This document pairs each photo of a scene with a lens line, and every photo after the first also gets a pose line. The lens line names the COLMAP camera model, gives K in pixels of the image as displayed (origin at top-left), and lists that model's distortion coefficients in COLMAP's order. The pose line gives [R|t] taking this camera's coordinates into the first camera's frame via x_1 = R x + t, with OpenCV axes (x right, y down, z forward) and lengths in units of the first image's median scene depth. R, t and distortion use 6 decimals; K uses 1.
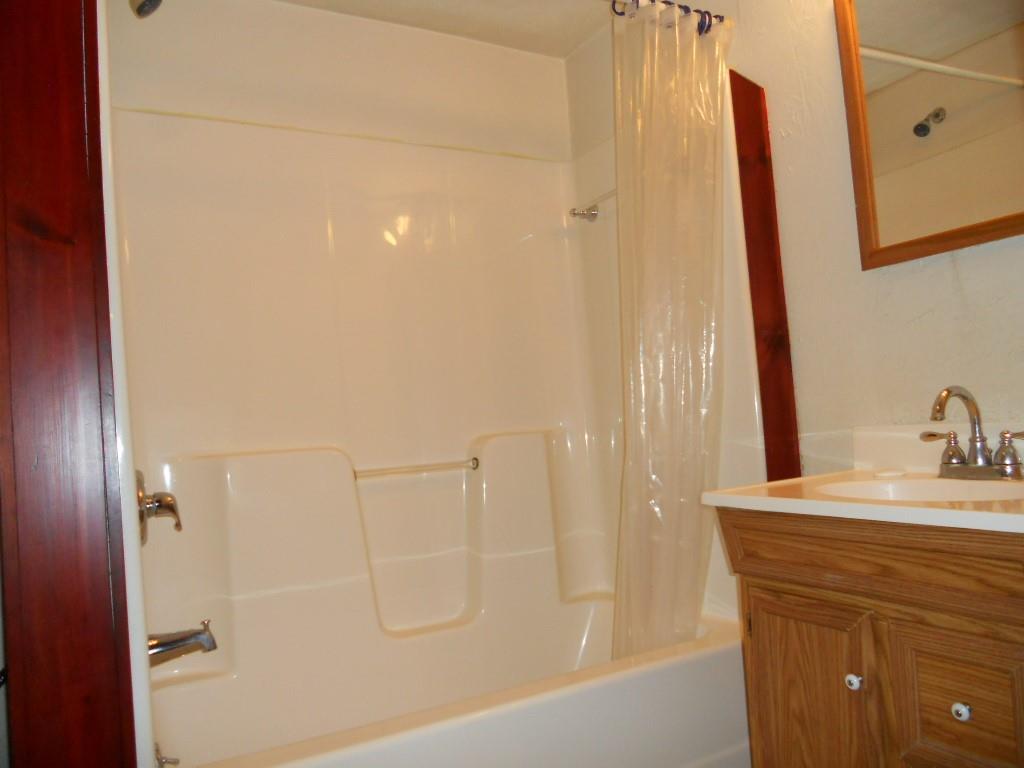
lens RADIAL K [[777.5, 0, 505.2], [0, 777.5, 385.4], [0, 0, 1]] dist [-0.025657, -0.009596]
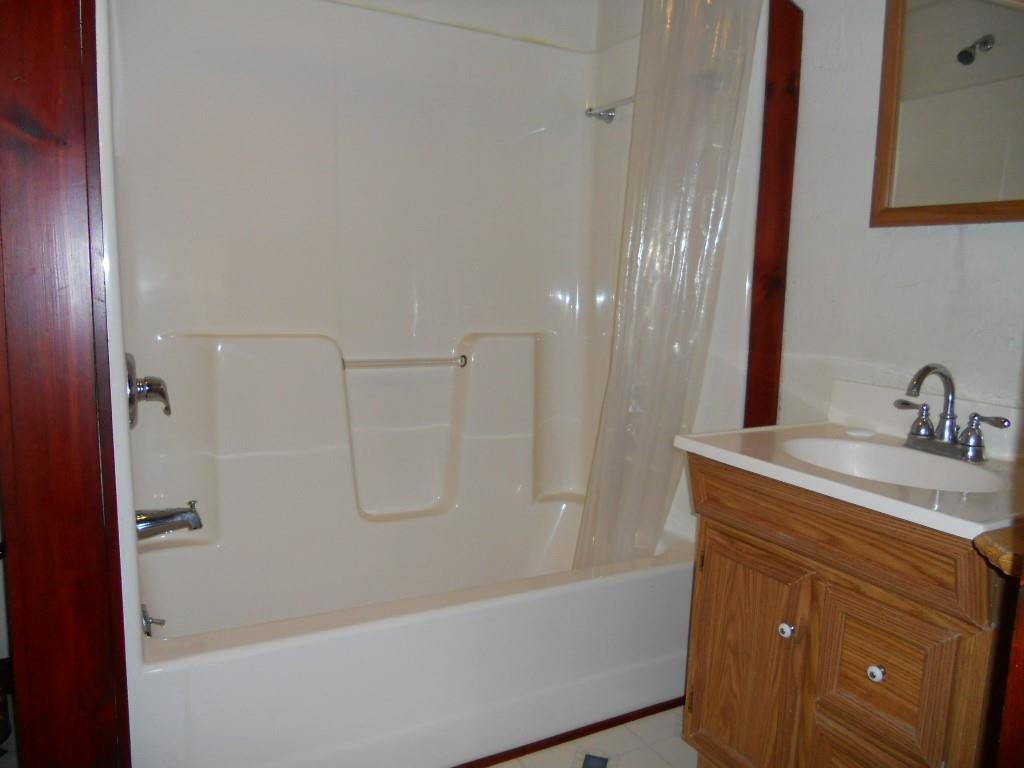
lens RADIAL K [[785.2, 0, 512.0], [0, 785.2, 384.0], [0, 0, 1]] dist [-0.033777, 0.002598]
pose [[0.994707, 0.099243, 0.026627, 0.000428], [-0.102522, 0.975935, 0.192460, -0.113318], [-0.006886, -0.194172, 0.980943, -0.014113]]
